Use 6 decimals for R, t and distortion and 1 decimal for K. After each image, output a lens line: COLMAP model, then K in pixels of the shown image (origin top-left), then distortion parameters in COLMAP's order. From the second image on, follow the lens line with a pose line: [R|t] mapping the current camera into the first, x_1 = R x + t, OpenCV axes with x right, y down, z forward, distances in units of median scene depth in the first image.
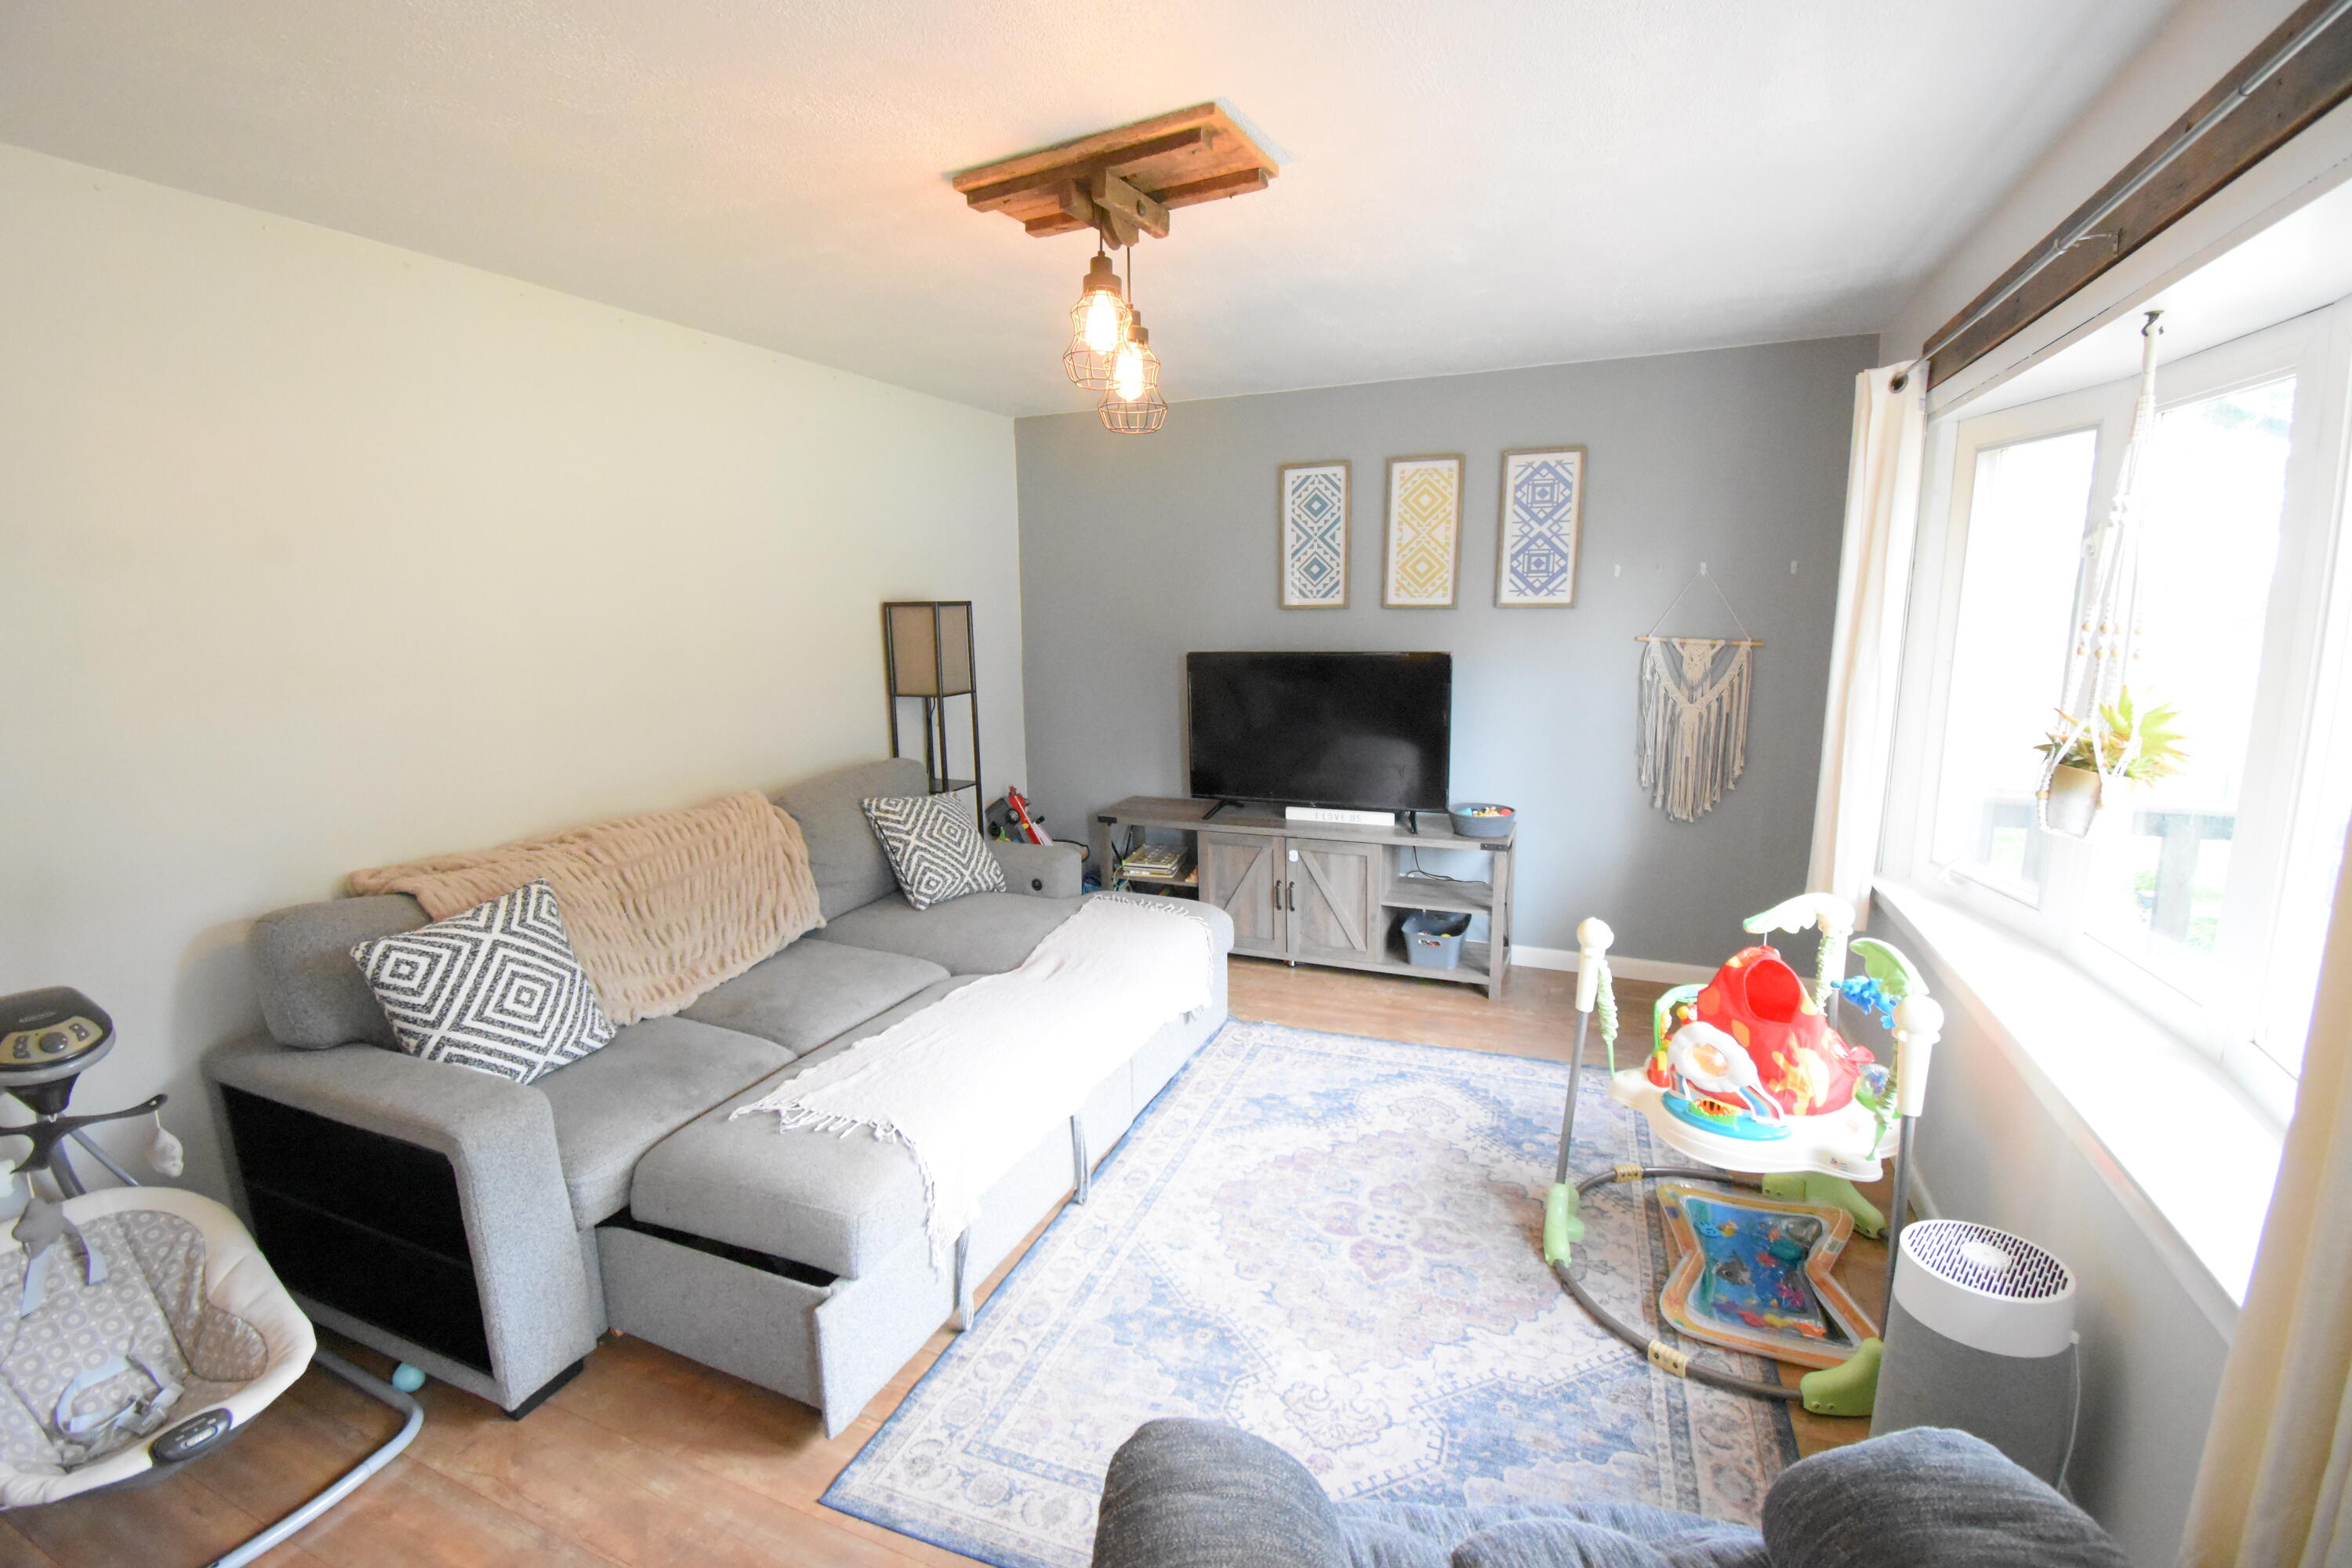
lens RADIAL K [[1036.1, 0, 1174.2], [0, 1036.1, 782.2], [0, 0, 1]] dist [0.017965, -0.023698]
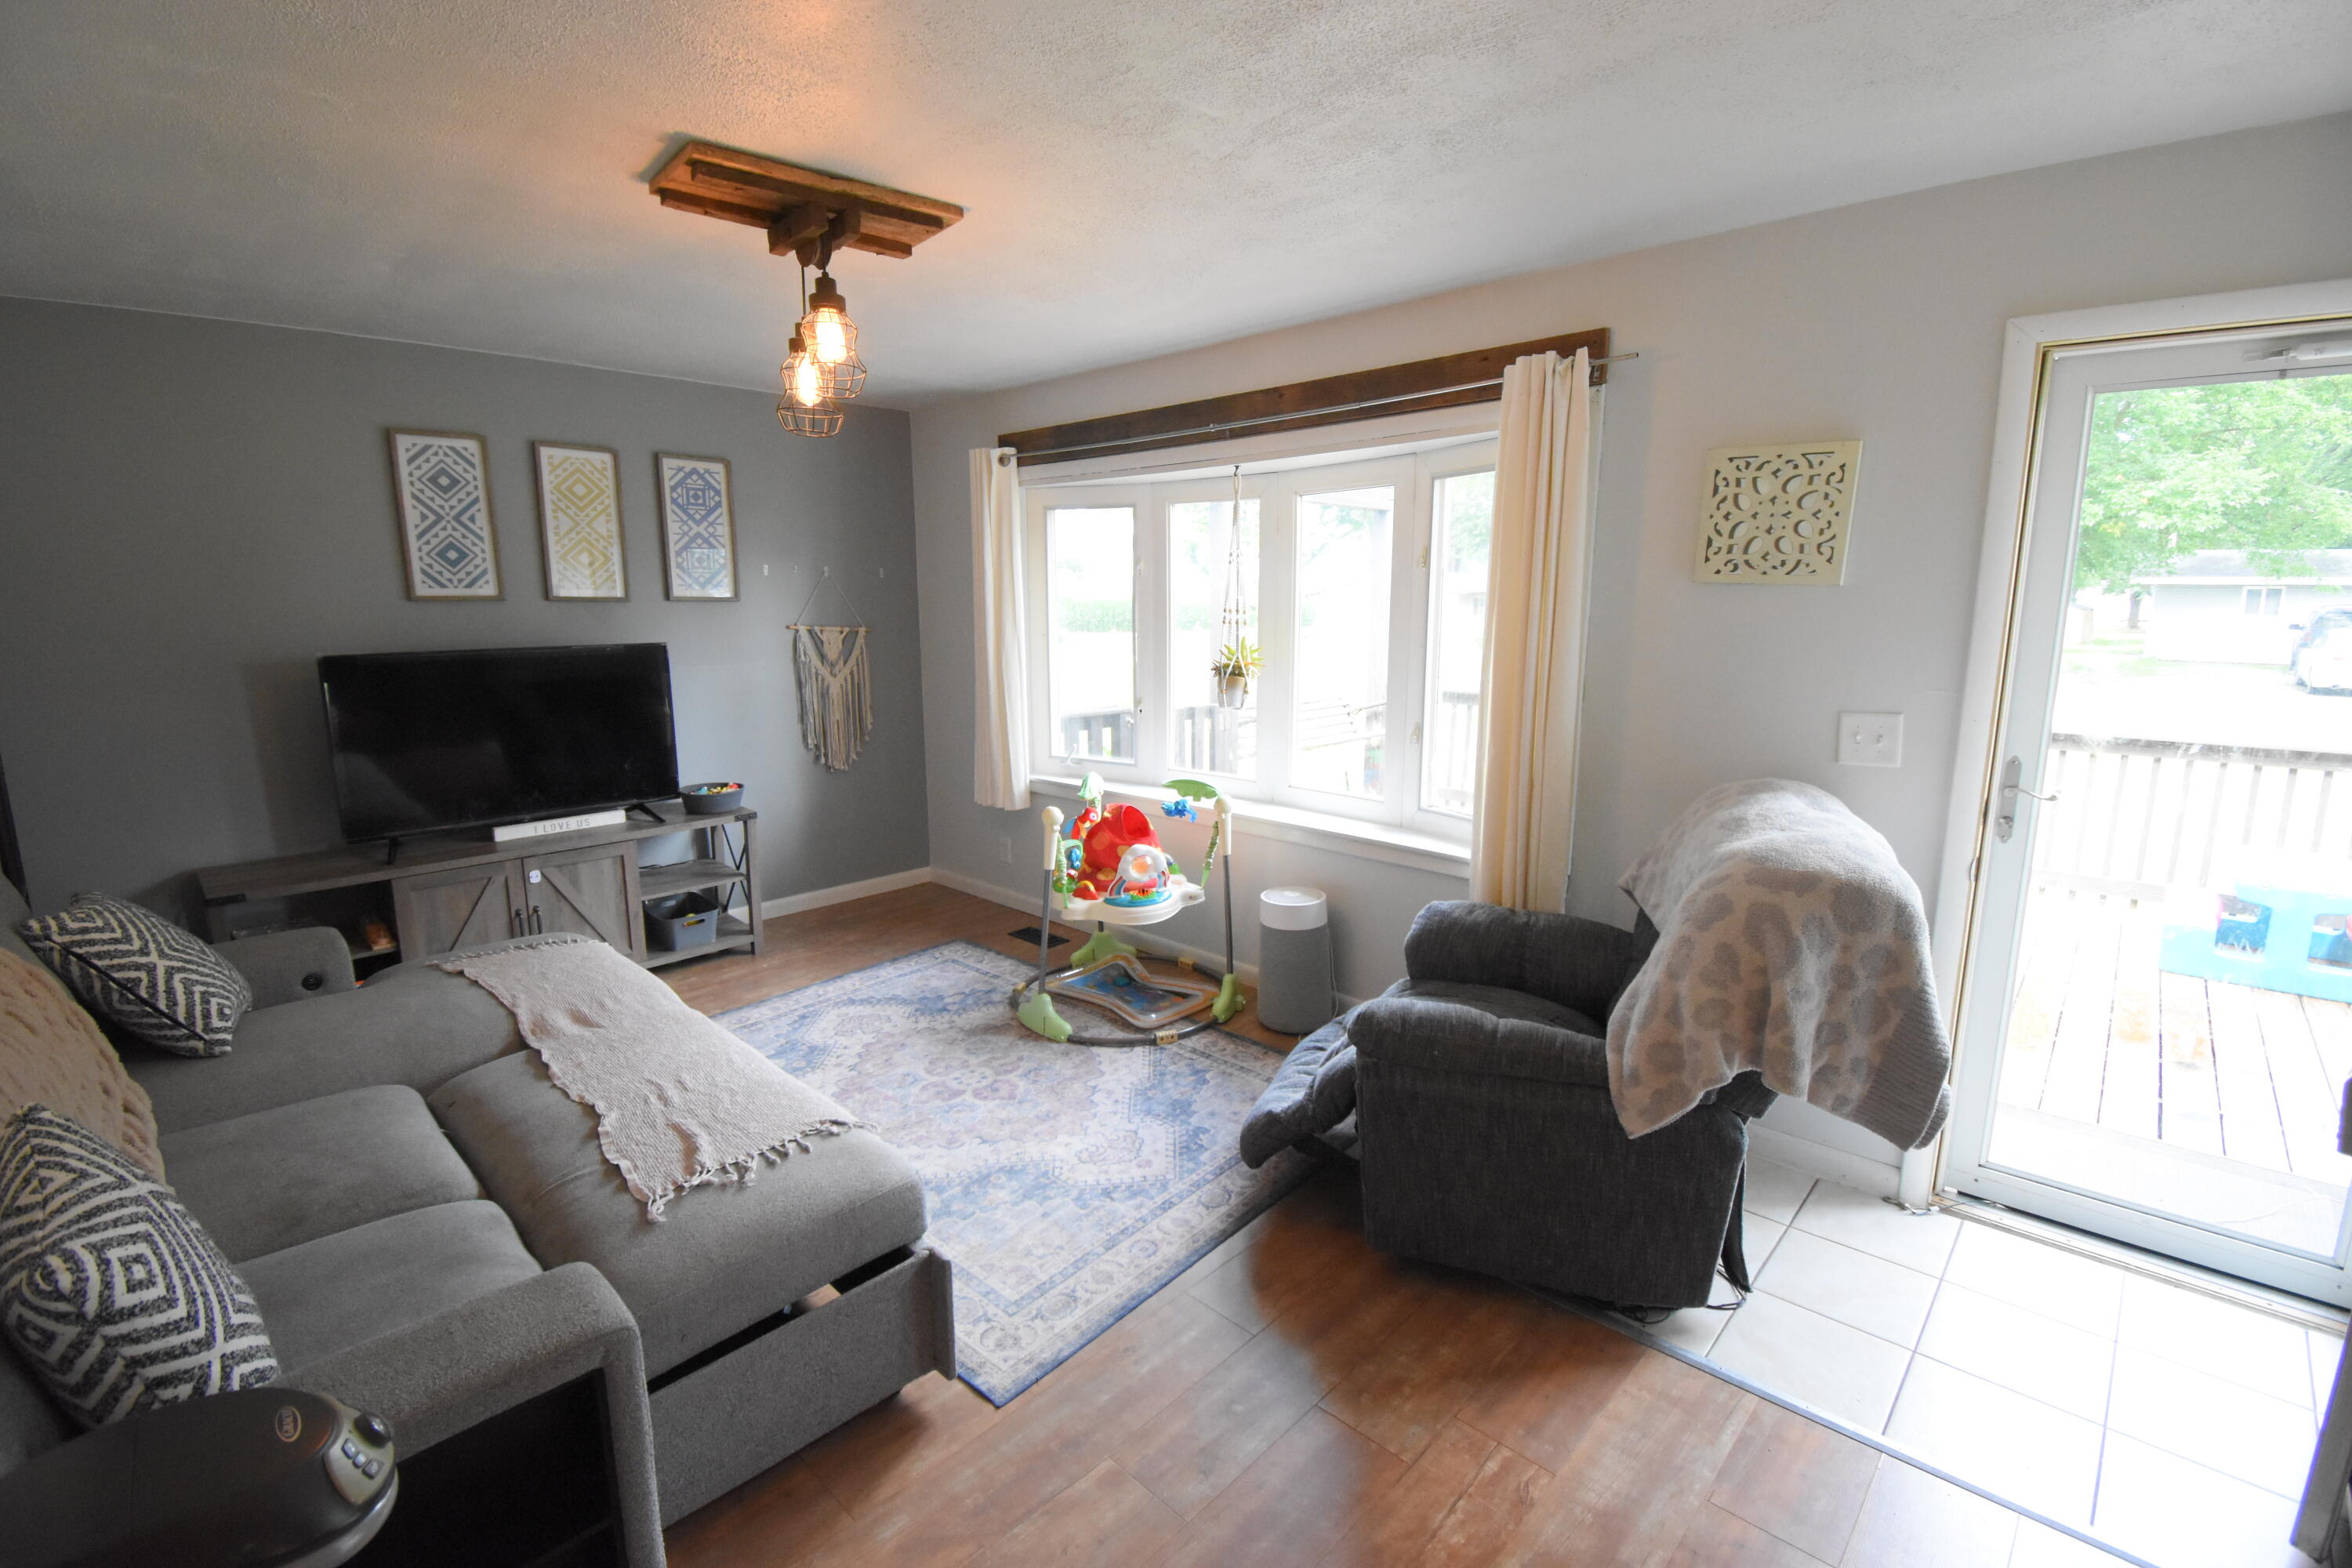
lens RADIAL K [[1036.1, 0, 1174.2], [0, 1036.1, 782.2], [0, 0, 1]] dist [0.017965, -0.023698]
pose [[0.352764, -0.154905, 0.922801, -0.552425], [0.153146, 0.982461, 0.106376, -0.021696], [-0.923095, 0.103797, 0.370300, 0.163597]]
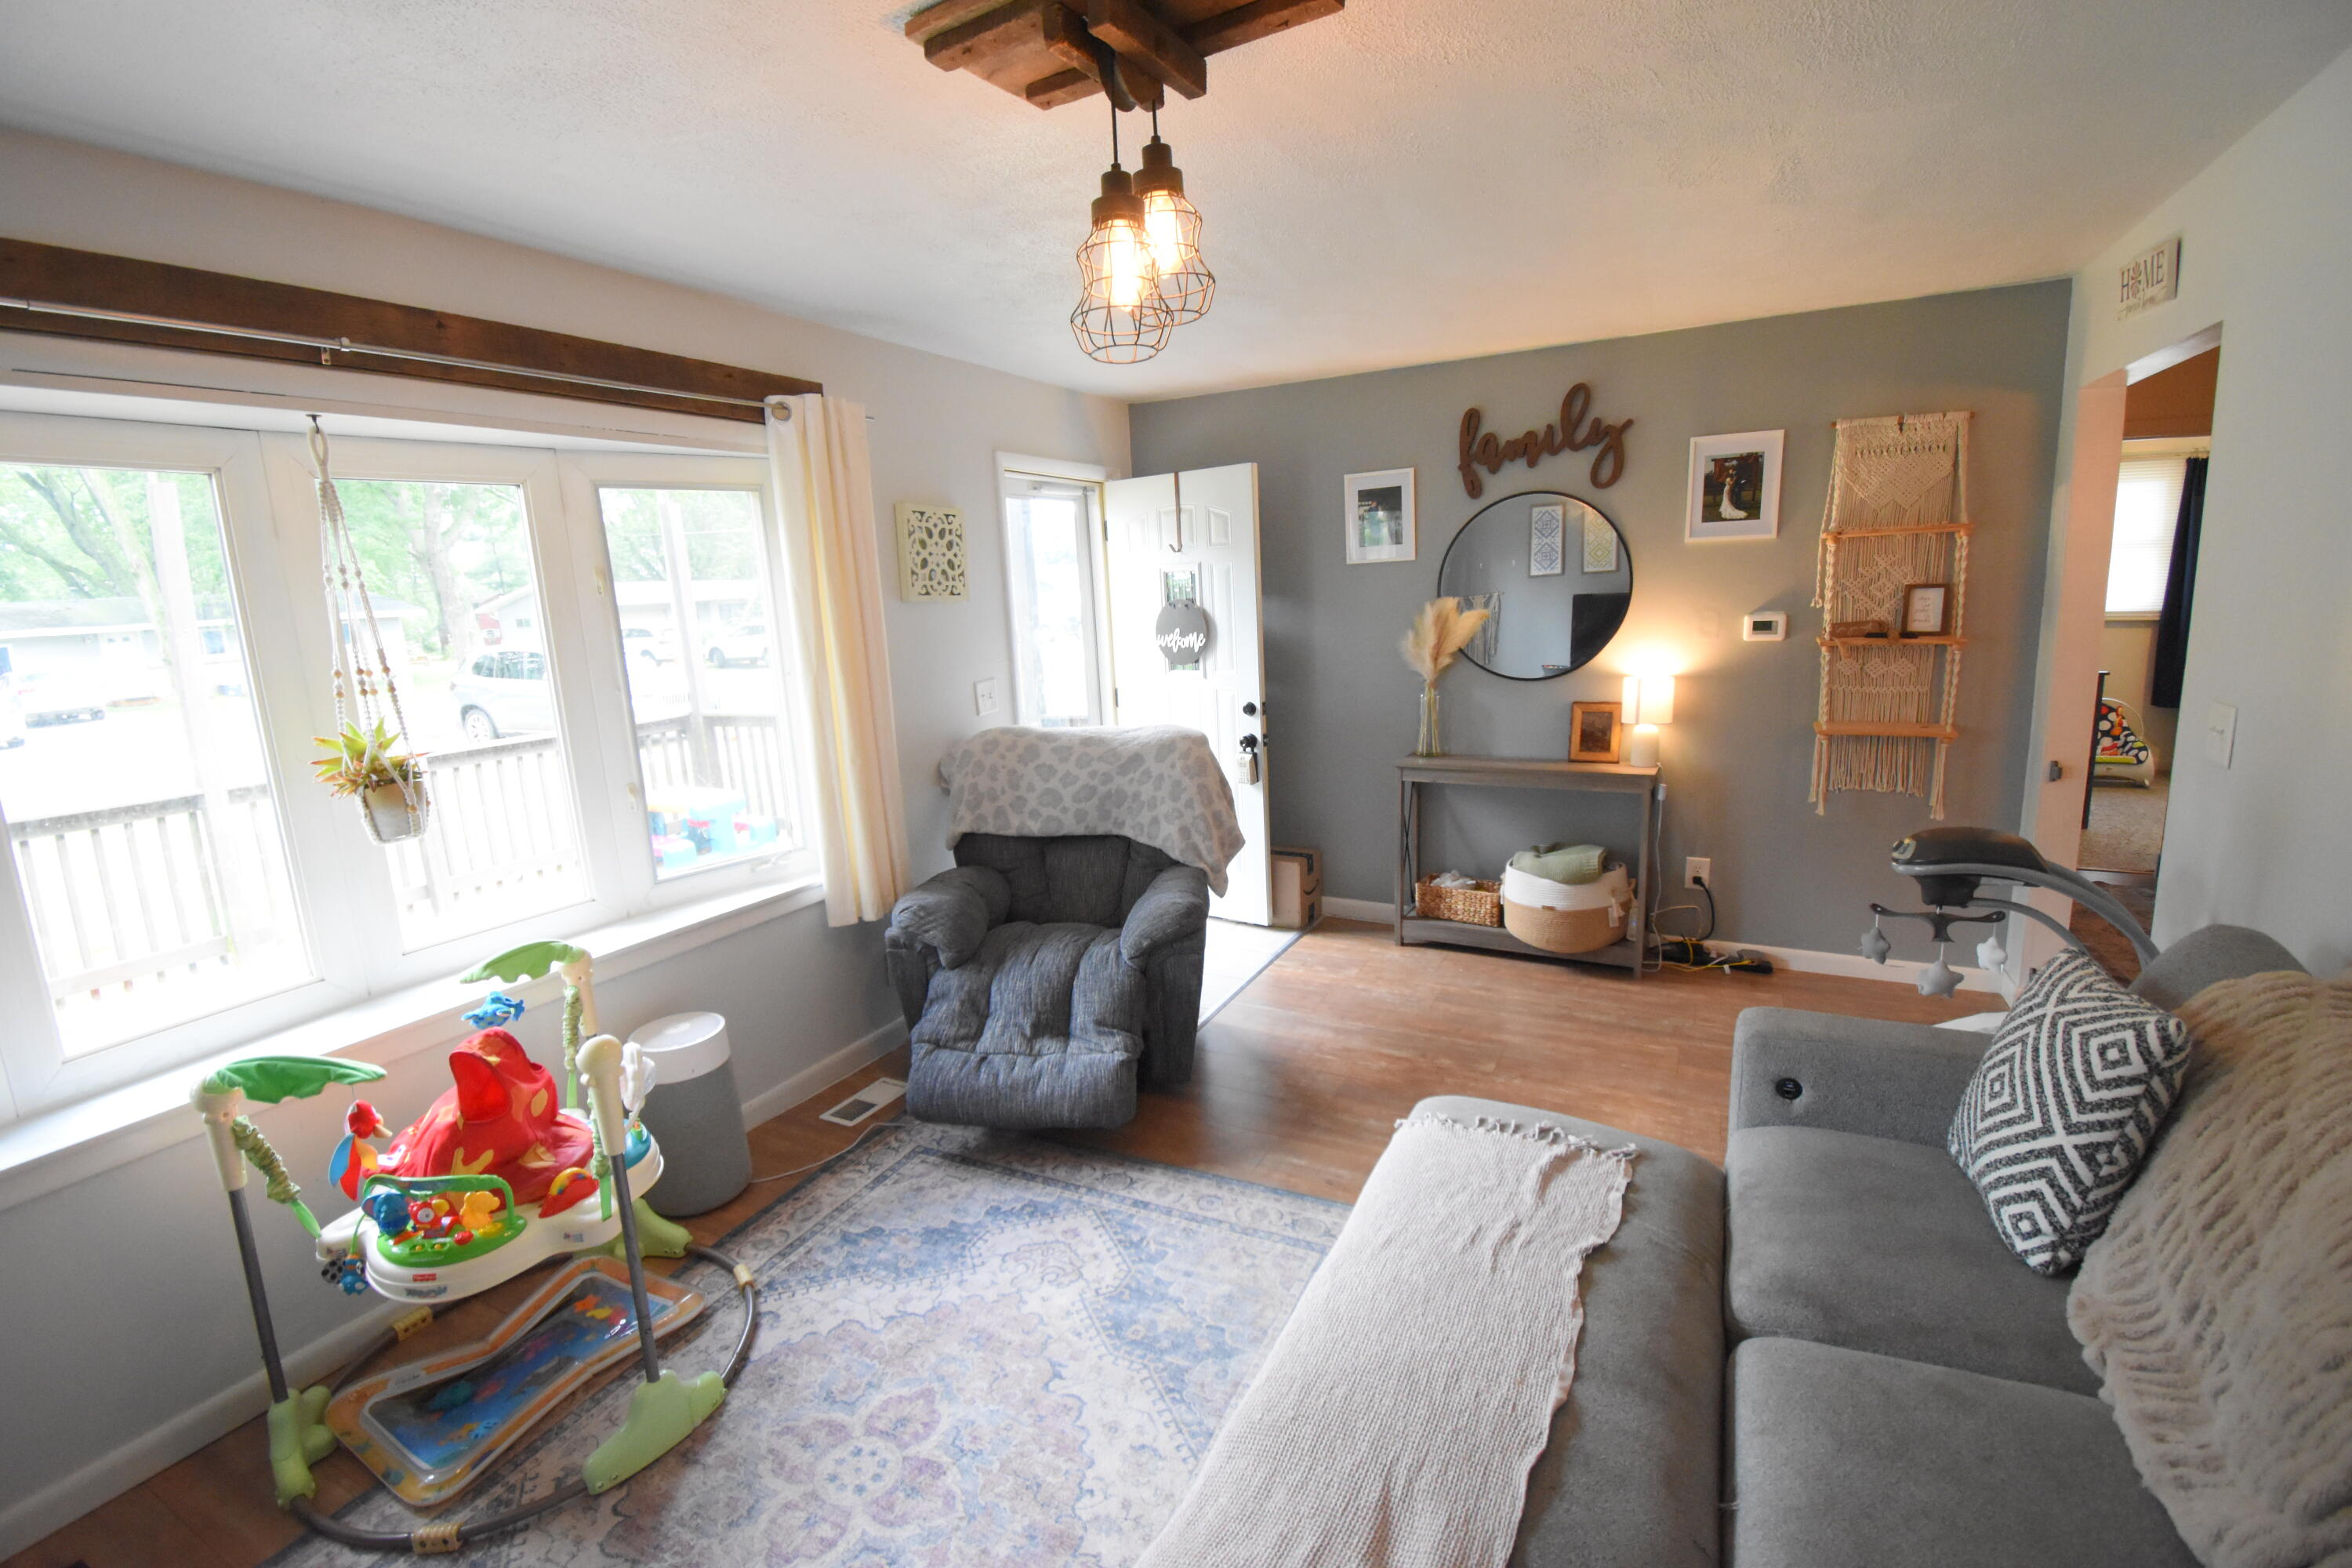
lens RADIAL K [[1036.1, 0, 1174.2], [0, 1036.1, 782.2], [0, 0, 1]] dist [0.017965, -0.023698]
pose [[-0.995426, 0.045578, 0.083965, -0.066368], [0.071907, 0.936082, 0.344354, -0.176508], [-0.062903, 0.348816, -0.935078, 0.990373]]
